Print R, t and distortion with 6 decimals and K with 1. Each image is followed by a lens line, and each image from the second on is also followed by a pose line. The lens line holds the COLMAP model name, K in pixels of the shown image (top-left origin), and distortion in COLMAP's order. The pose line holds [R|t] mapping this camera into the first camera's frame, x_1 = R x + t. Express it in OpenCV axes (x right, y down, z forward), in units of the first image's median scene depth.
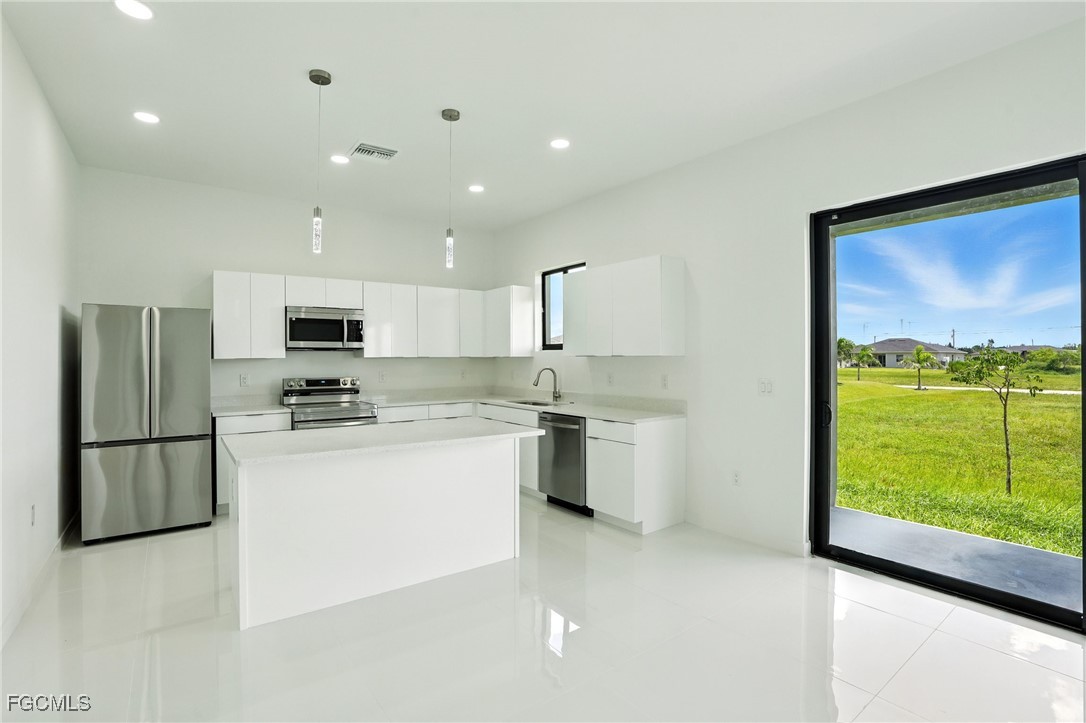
lens RADIAL K [[507.8, 0, 545.2], [0, 507.8, 357.4], [0, 0, 1]] dist [-0.062489, 0.021807]
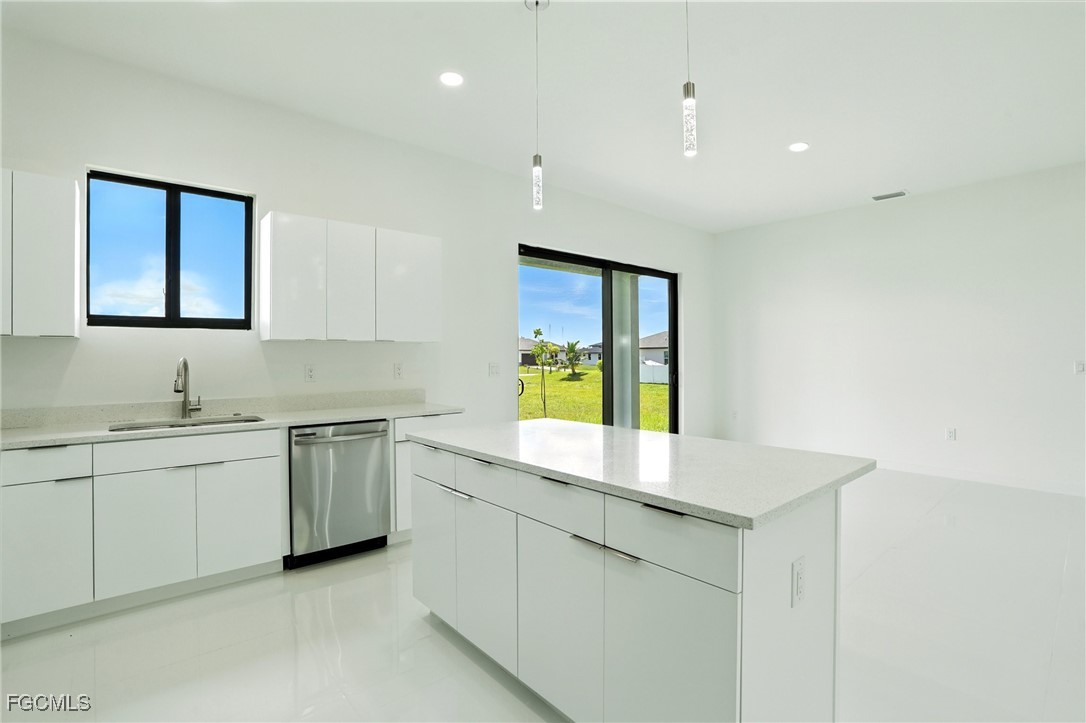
lens RADIAL K [[507.8, 0, 545.2], [0, 507.8, 357.4], [0, 0, 1]] dist [-0.062489, 0.021807]
pose [[-0.069948, -0.002237, 0.997548, -0.592668], [-0.005658, 0.999982, 0.001846, 0.017875], [-0.997535, -0.005515, -0.069959, 0.691476]]
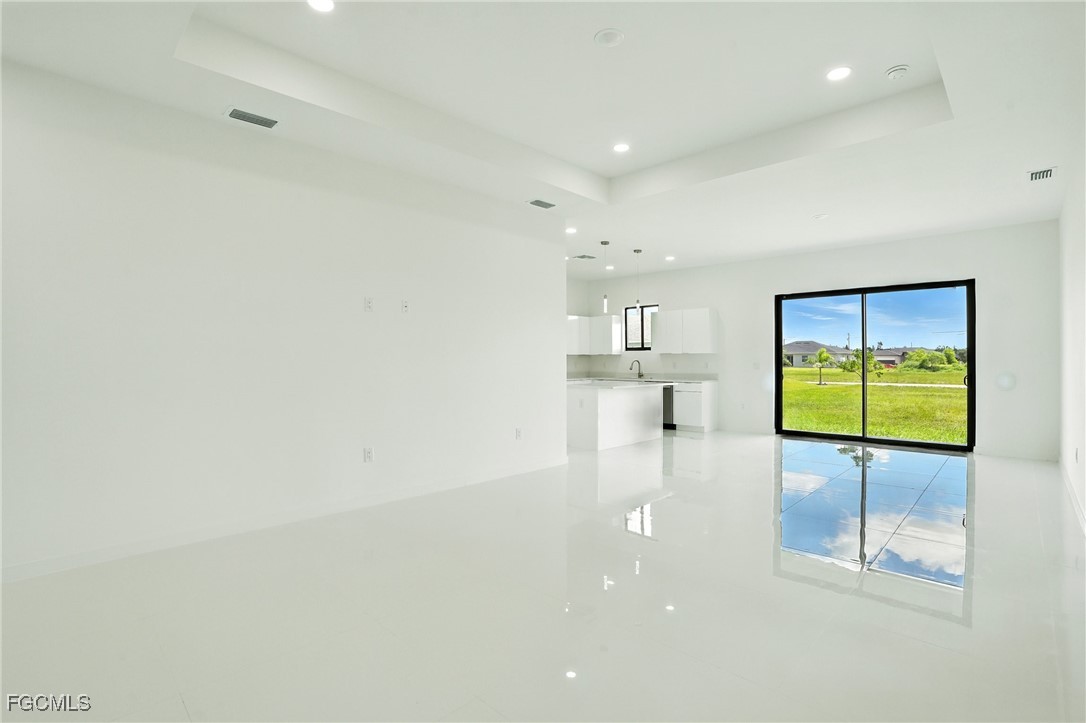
lens RADIAL K [[515.7, 0, 543.0], [0, 515.7, 361.5], [0, 0, 1]] dist [-0.055327, 0.018480]
pose [[0.989132, -0.002309, 0.147013, -0.662985], [0.001552, 0.999985, 0.005269, 0.016042], [-0.147023, -0.004983, 0.989120, -0.901932]]
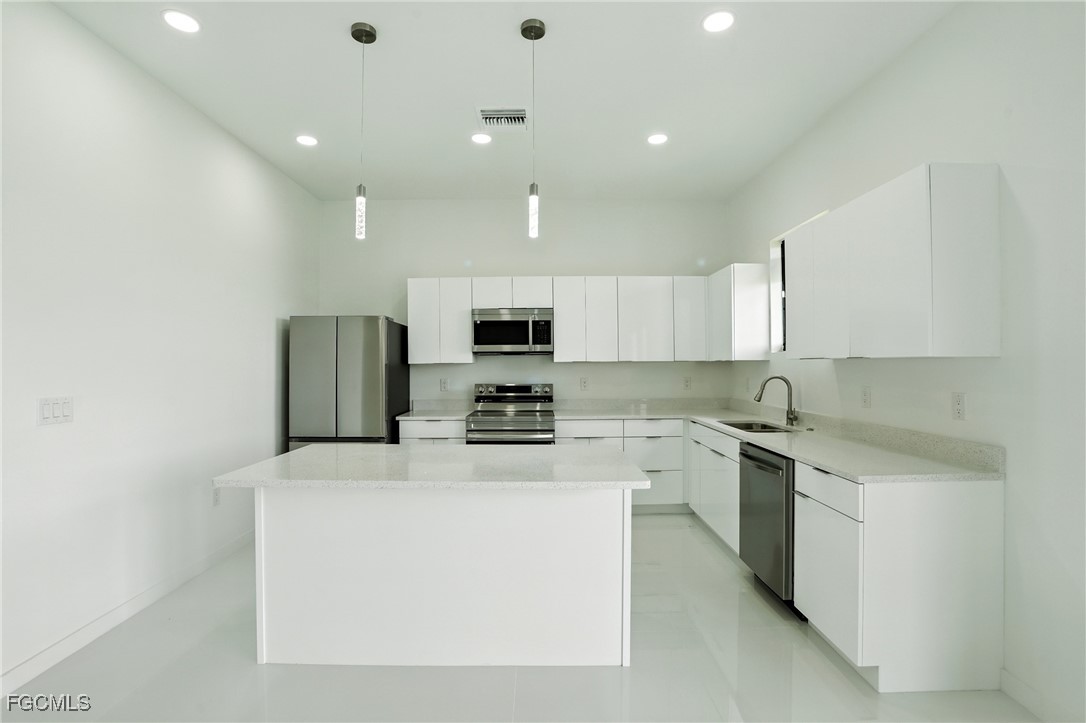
lens RADIAL K [[507.8, 0, 545.2], [0, 507.8, 357.4], [0, 0, 1]] dist [-0.062489, 0.021807]
pose [[0.803533, -0.008544, -0.595199, 0.167645], [0.003198, 0.999945, -0.010036, 0.001007], [0.595252, 0.006160, 0.803515, 0.282814]]
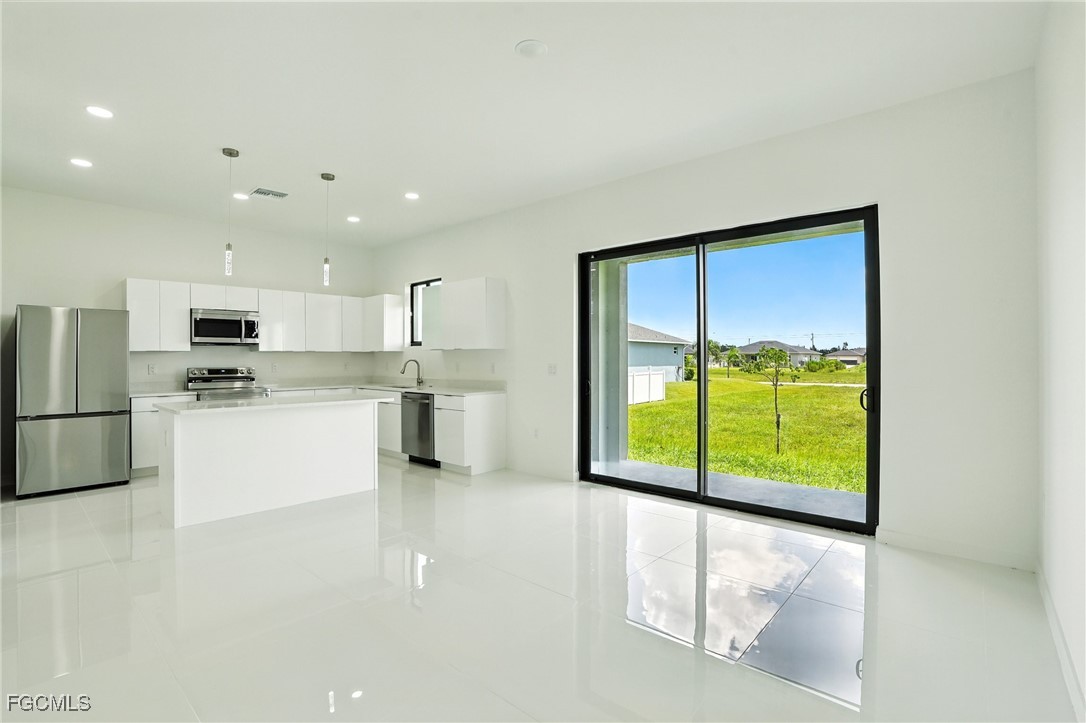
lens RADIAL K [[507.8, 0, 545.2], [0, 507.8, 357.4], [0, 0, 1]] dist [-0.062489, 0.021807]
pose [[0.982193, 0.000132, 0.187874, 0.100056], [0.000244, 0.999998, -0.001982, 0.018759], [-0.187874, 0.001992, 0.982191, -0.332940]]
